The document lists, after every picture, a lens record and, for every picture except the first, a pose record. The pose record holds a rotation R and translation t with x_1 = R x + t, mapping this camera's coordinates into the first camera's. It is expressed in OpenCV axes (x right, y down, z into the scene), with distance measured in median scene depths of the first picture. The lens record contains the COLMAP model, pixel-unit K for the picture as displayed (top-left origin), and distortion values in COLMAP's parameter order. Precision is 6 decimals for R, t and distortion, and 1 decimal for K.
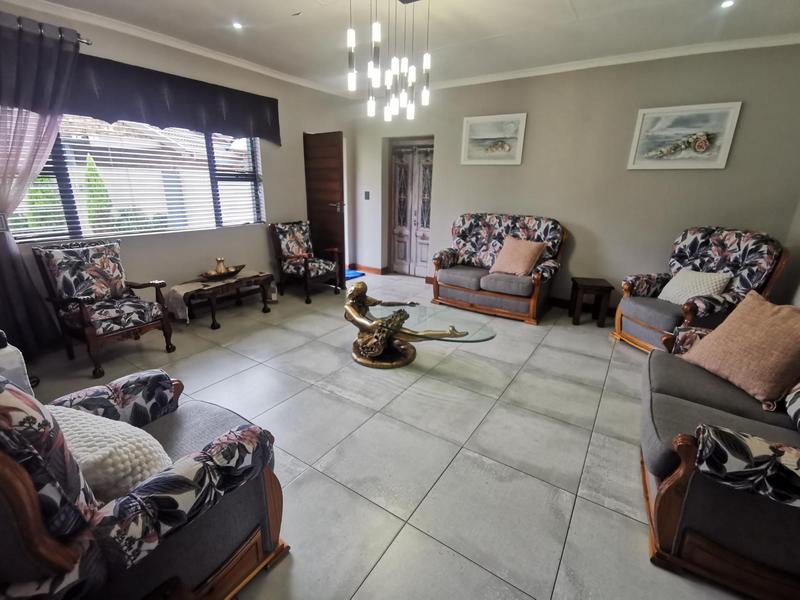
lens RADIAL K [[368.0, 0, 401.3], [0, 368.0, 300.6], [0, 0, 1]] dist [0.010896, -0.008498]
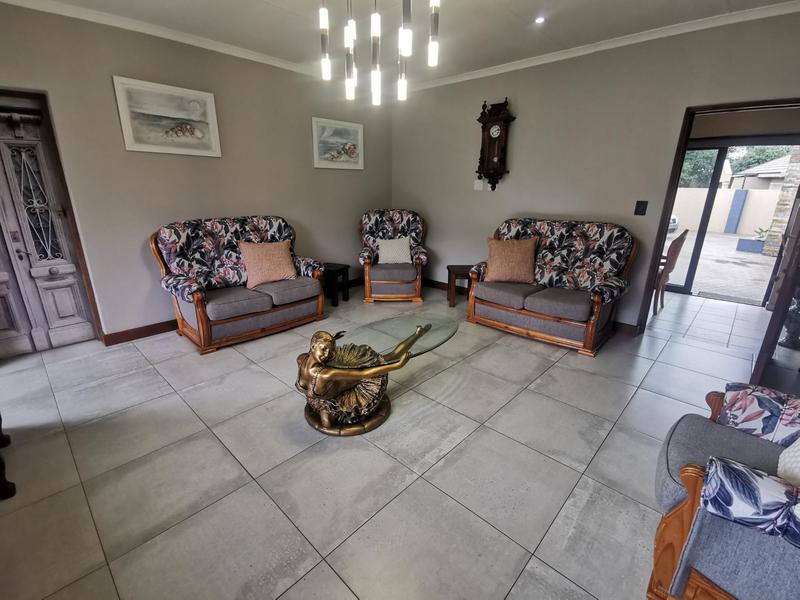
lens RADIAL K [[368.3, 0, 400.0], [0, 368.3, 300.0], [0, 0, 1]] dist [0.011120, -0.000933]
pose [[0.175711, -0.312515, 0.933520, -0.511246], [0.291072, 0.922368, 0.253995, -0.172918], [-0.940427, 0.227092, 0.253035, 0.504427]]
